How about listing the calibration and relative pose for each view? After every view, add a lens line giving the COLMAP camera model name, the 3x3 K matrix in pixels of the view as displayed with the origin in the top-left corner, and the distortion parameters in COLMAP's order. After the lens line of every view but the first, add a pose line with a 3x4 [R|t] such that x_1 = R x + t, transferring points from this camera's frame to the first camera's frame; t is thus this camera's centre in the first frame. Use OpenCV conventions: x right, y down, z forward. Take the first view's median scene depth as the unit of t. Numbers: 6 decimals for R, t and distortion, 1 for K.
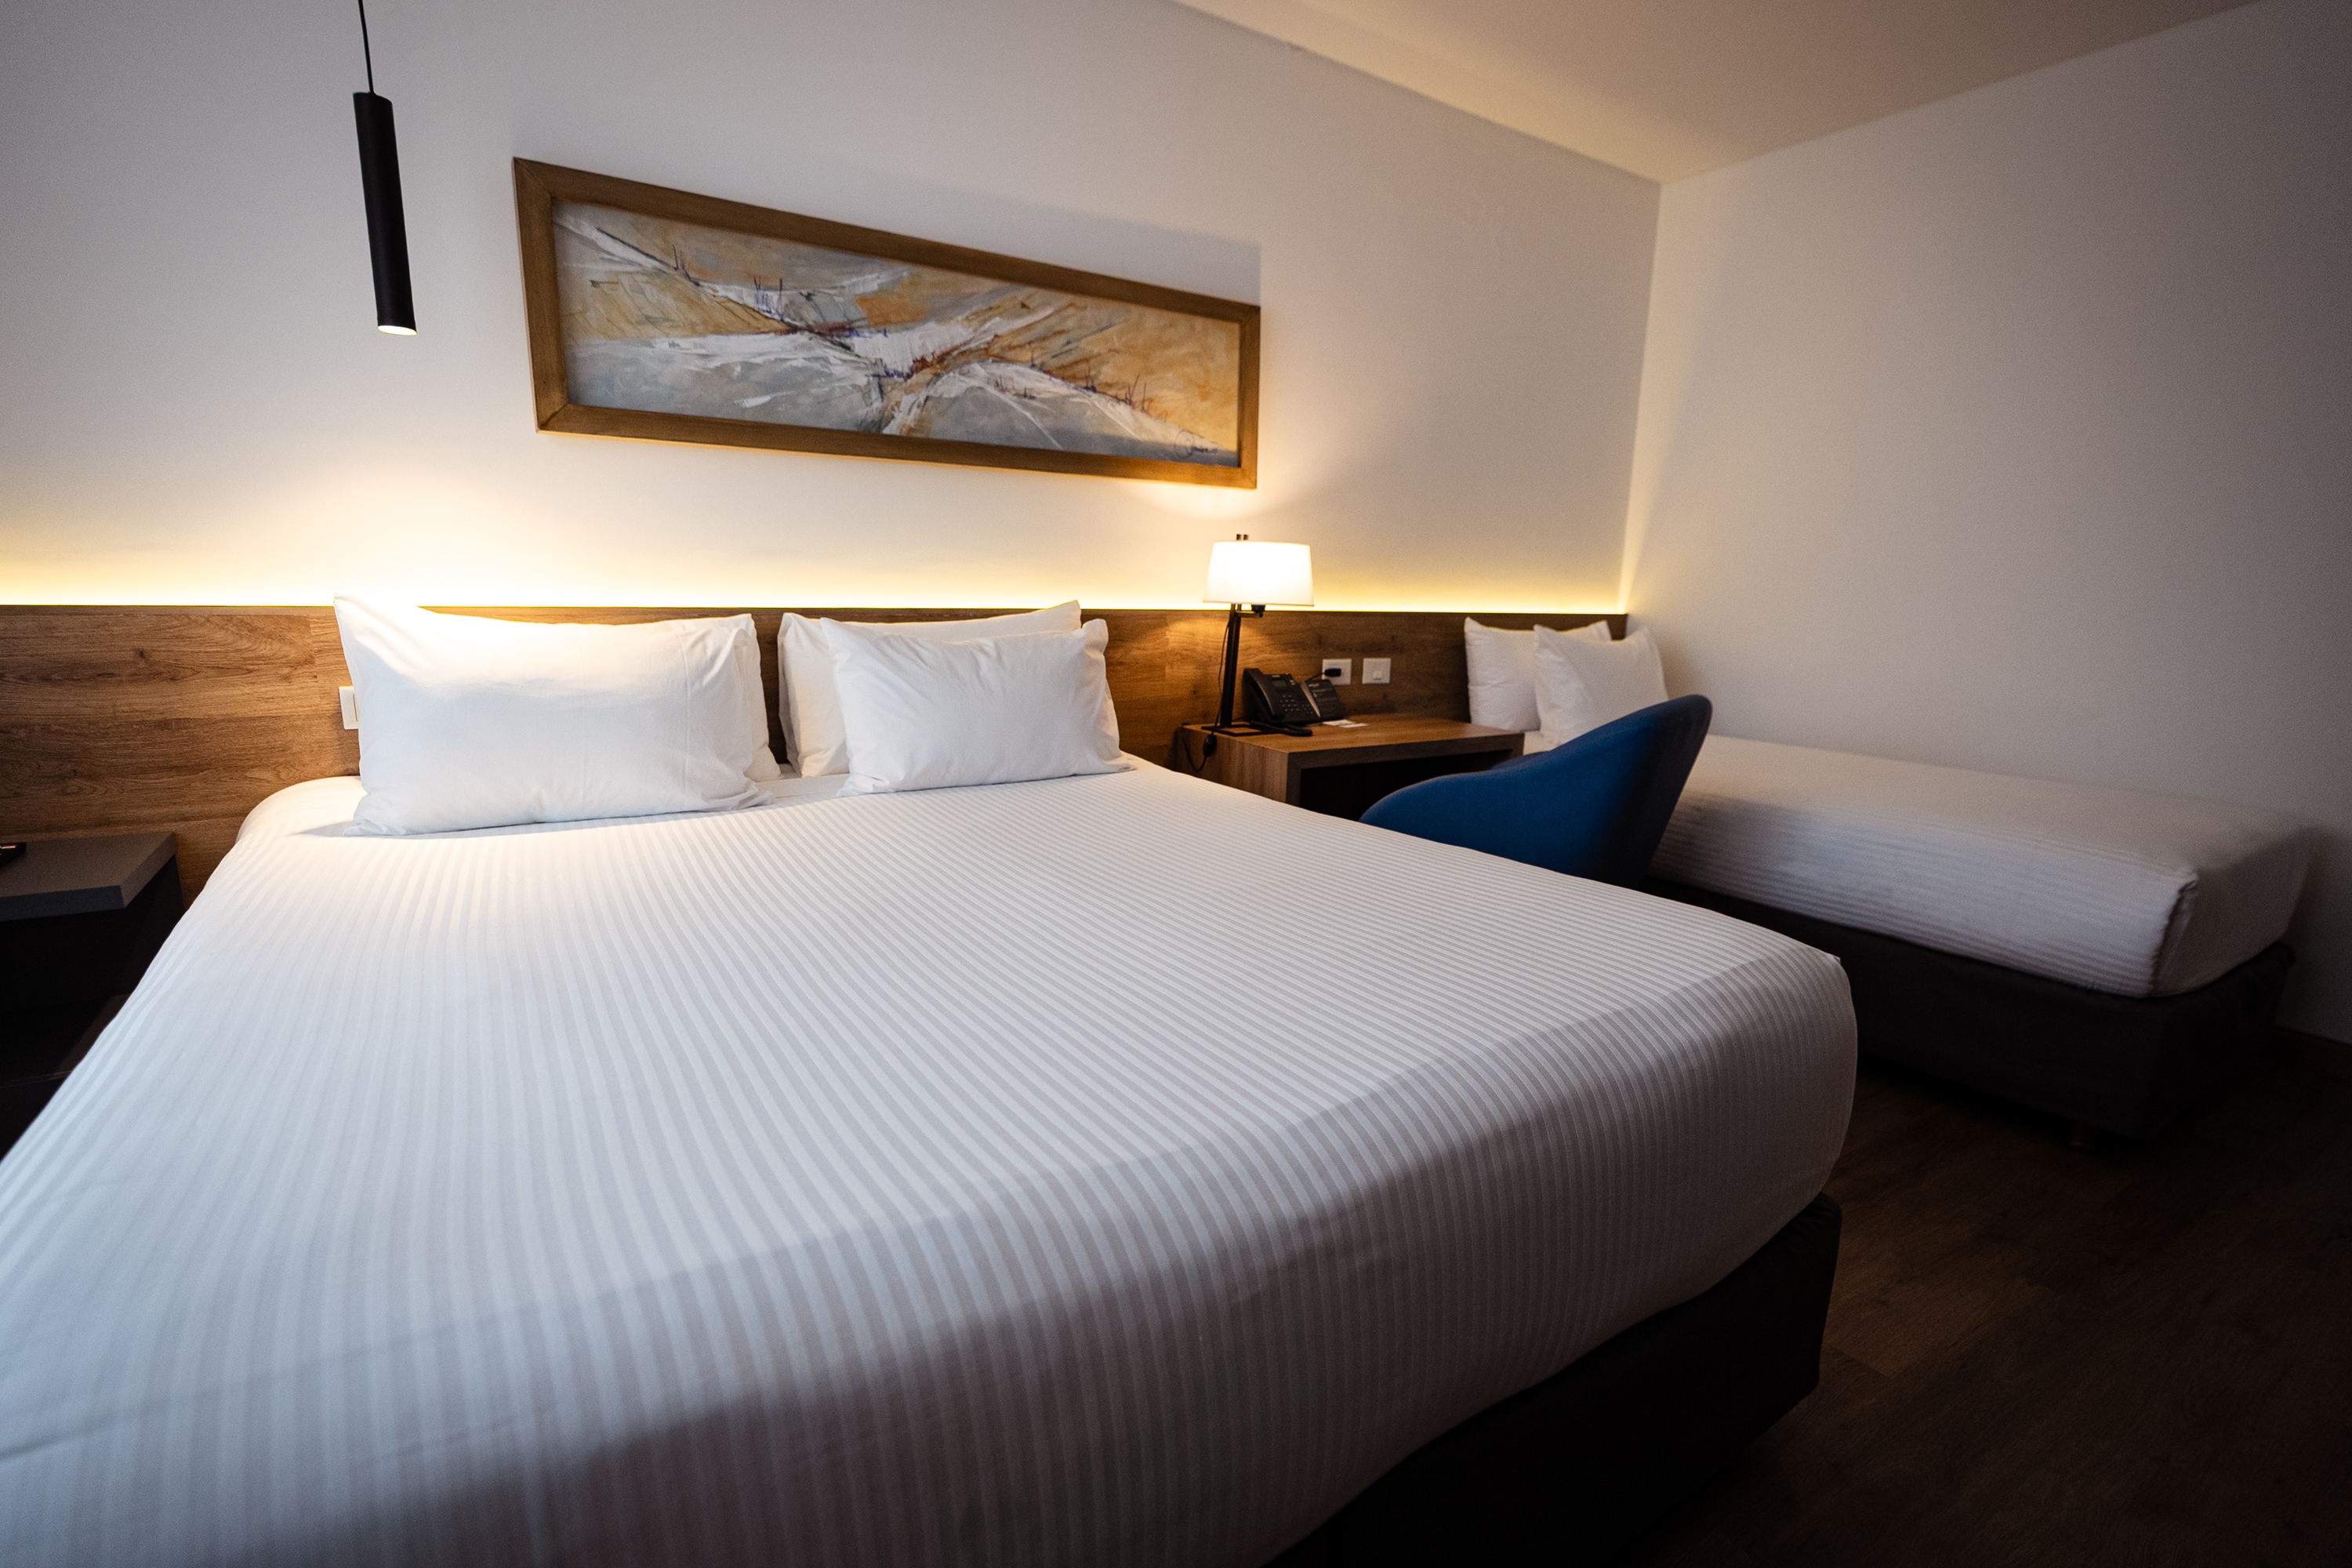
lens RADIAL K [[1083.3, 0, 1173.8], [0, 1083.3, 794.7], [0, 0, 1]] dist [-0.025745, 0.009461]
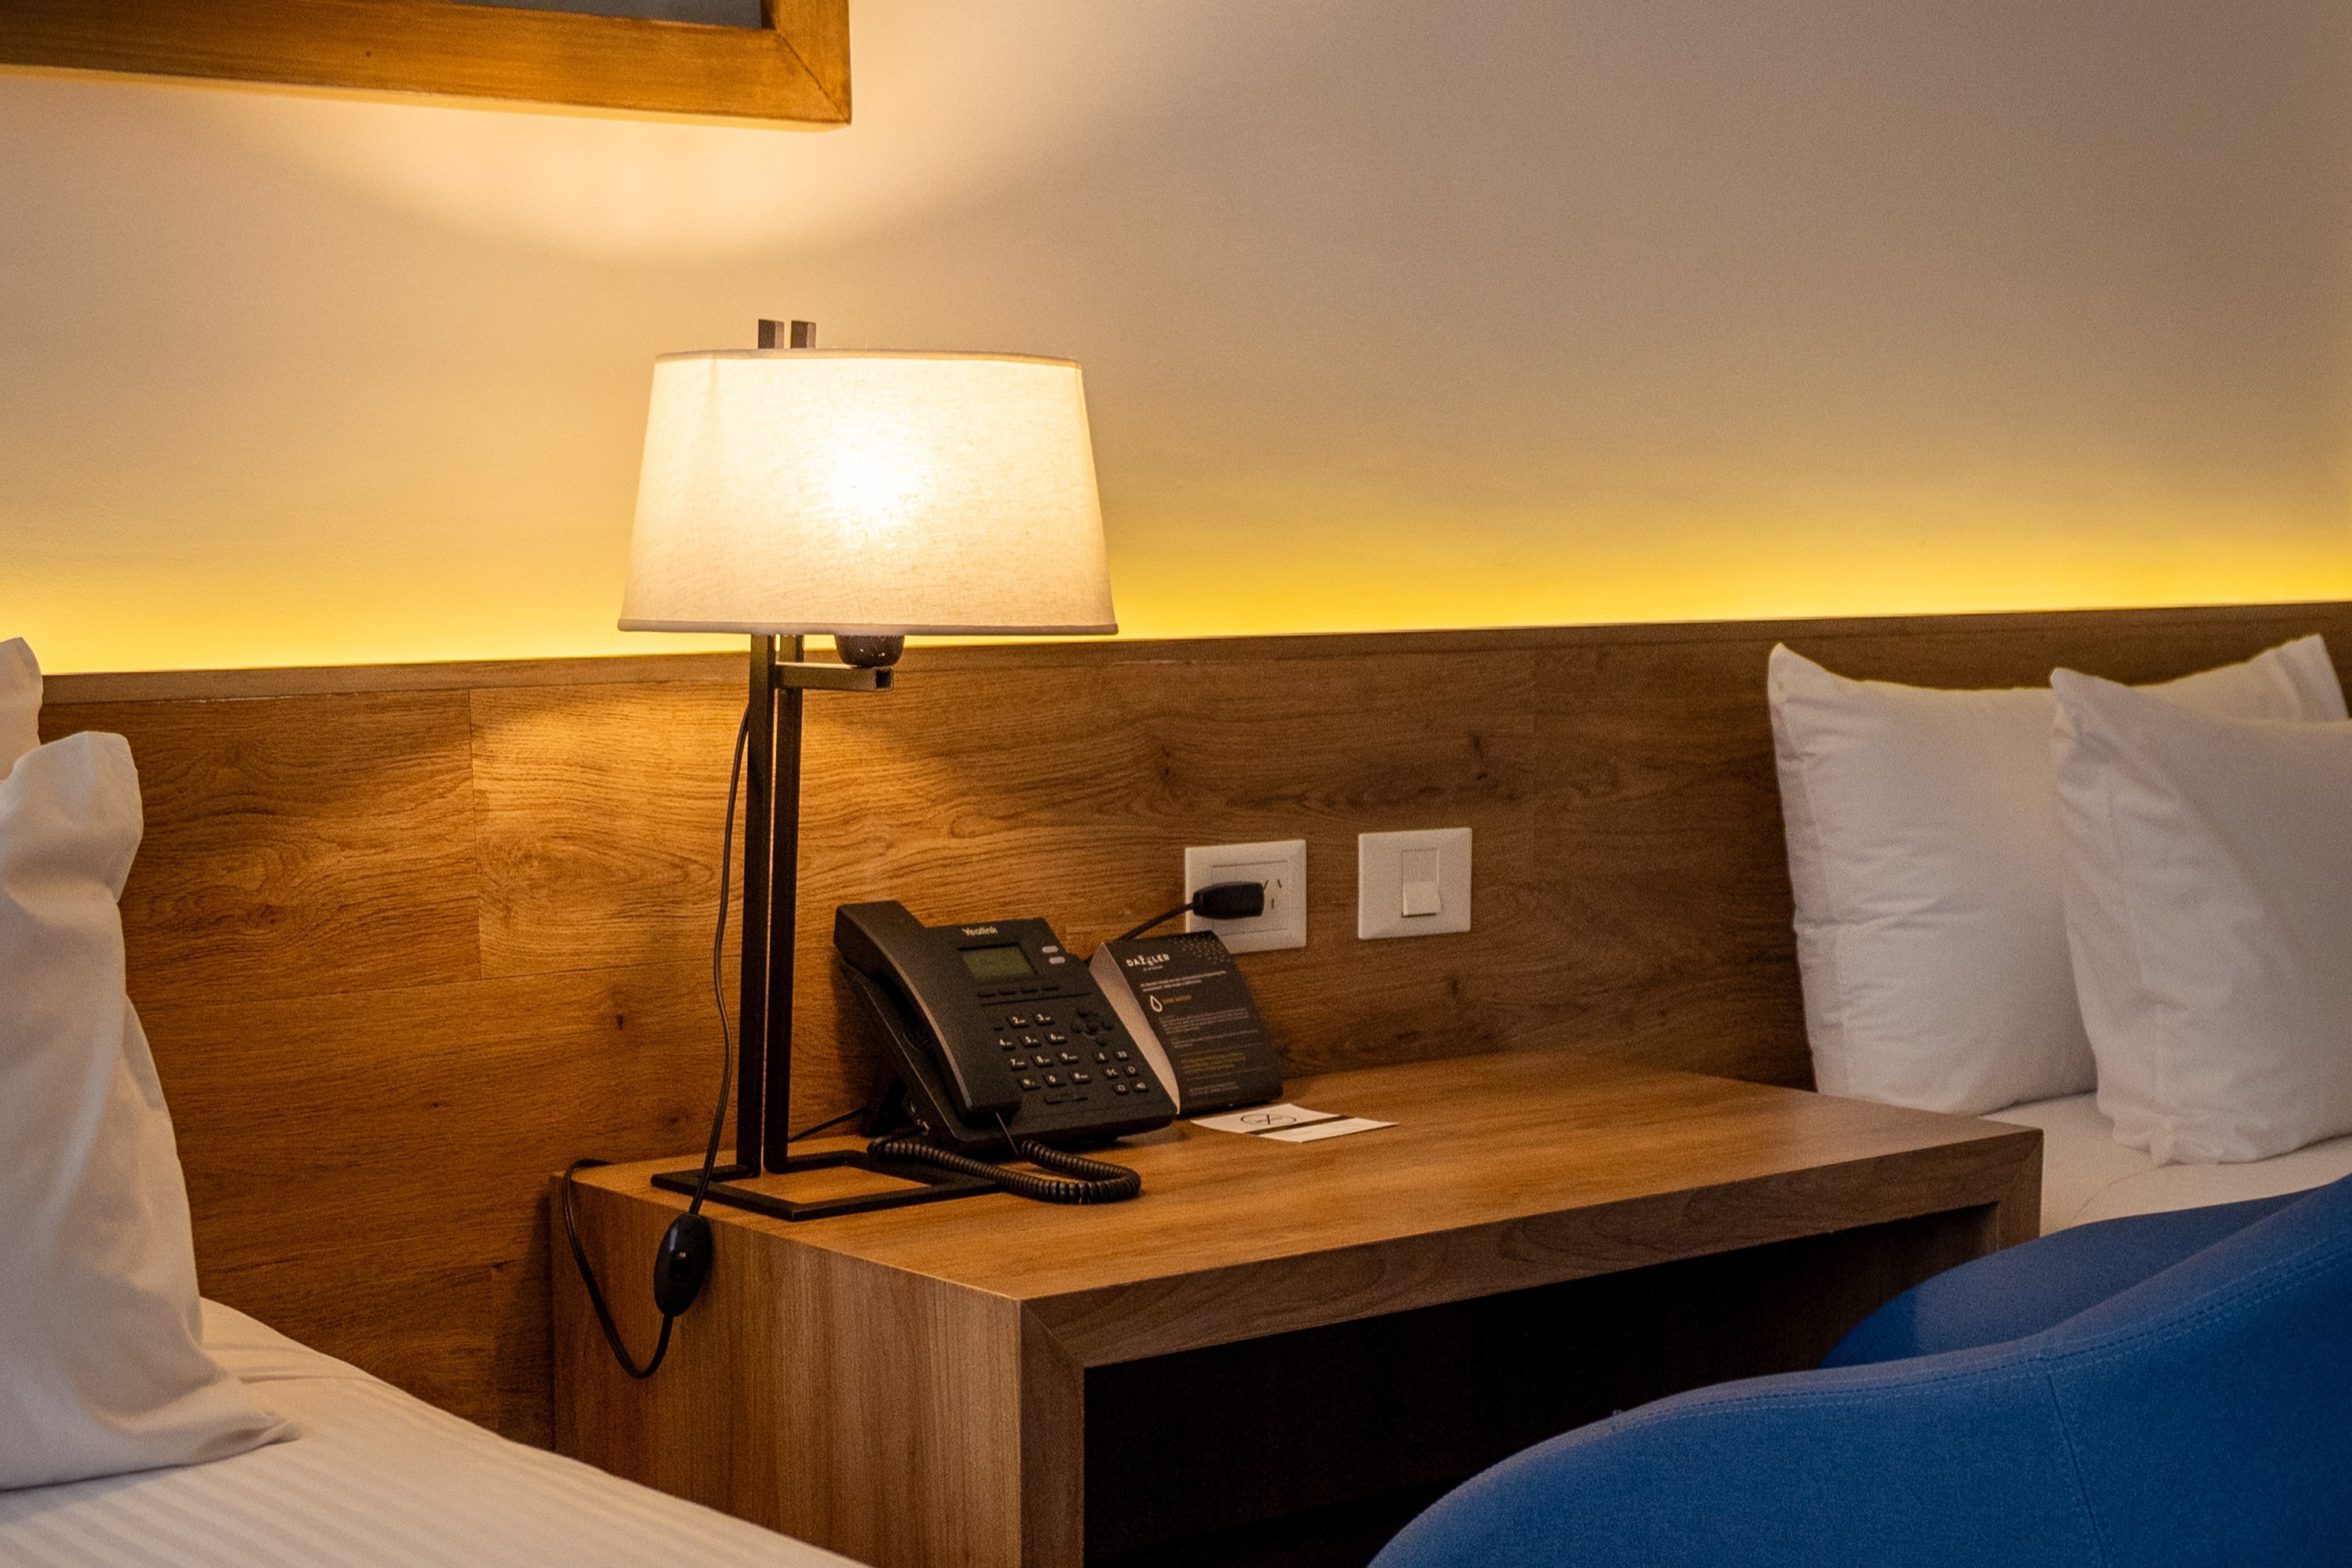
lens RADIAL K [[3866.7, 0, 1179.8], [0, 3866.7, 1183.5], [0, 0, 1]] dist [-0.015316, 0.039795]
pose [[0.992987, -0.046612, 0.108647, 0.045838], [0.048658, 0.998683, -0.016257, -0.041540], [-0.107746, 0.021429, 0.993947, 0.182894]]
